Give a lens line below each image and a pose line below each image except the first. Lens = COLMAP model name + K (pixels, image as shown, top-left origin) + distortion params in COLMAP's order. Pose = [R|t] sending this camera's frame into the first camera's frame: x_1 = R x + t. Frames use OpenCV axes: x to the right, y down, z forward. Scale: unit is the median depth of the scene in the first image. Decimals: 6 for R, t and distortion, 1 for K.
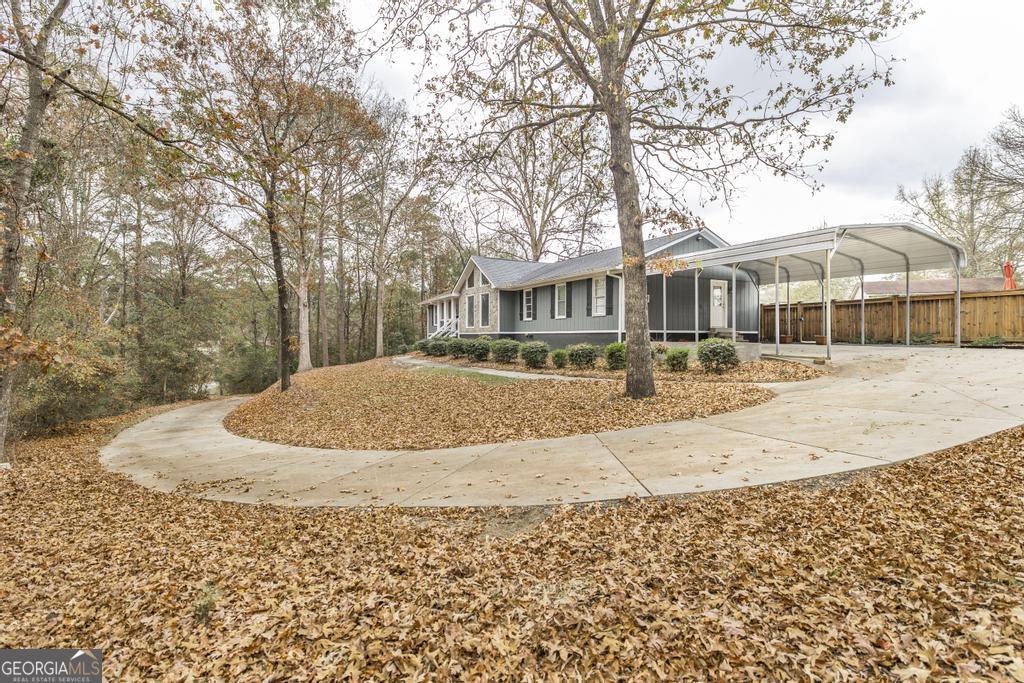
lens RADIAL K [[524.7, 0, 512.0], [0, 524.7, 341.5], [0, 0, 1]] dist [-0.001148, 0.000291]
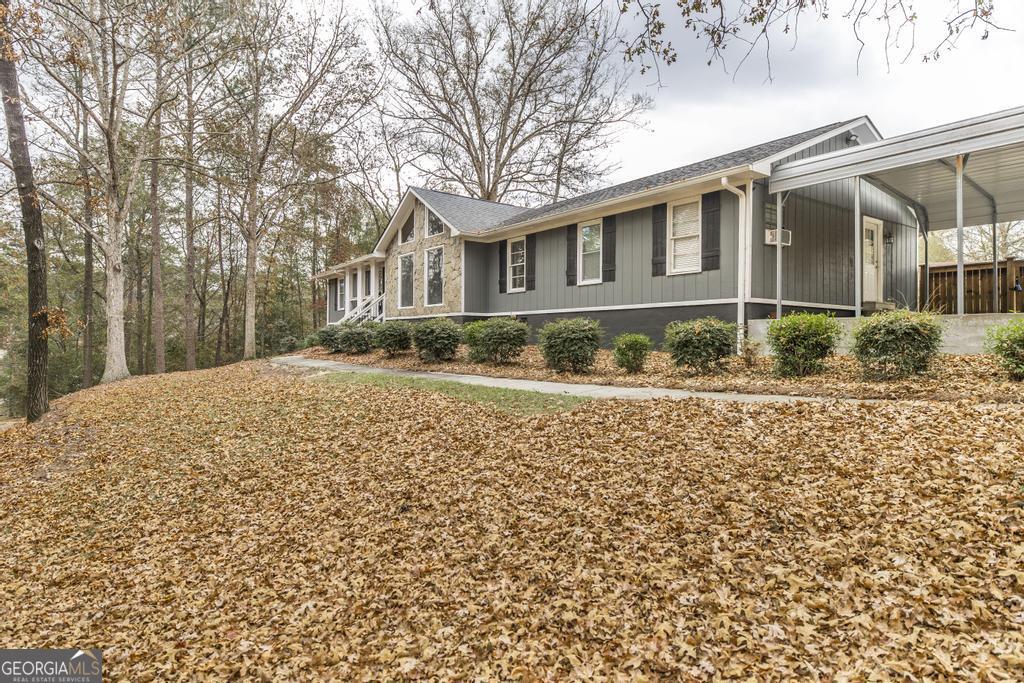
lens RADIAL K [[643.0, 0, 512.0], [0, 643.0, 341.5], [0, 0, 1]] dist [0.005273, 0.001245]
pose [[0.990700, 0.005889, 0.135936, -0.078352], [-0.005176, 0.999971, -0.005594, 0.020419], [-0.135965, 0.004838, 0.990702, 0.332041]]
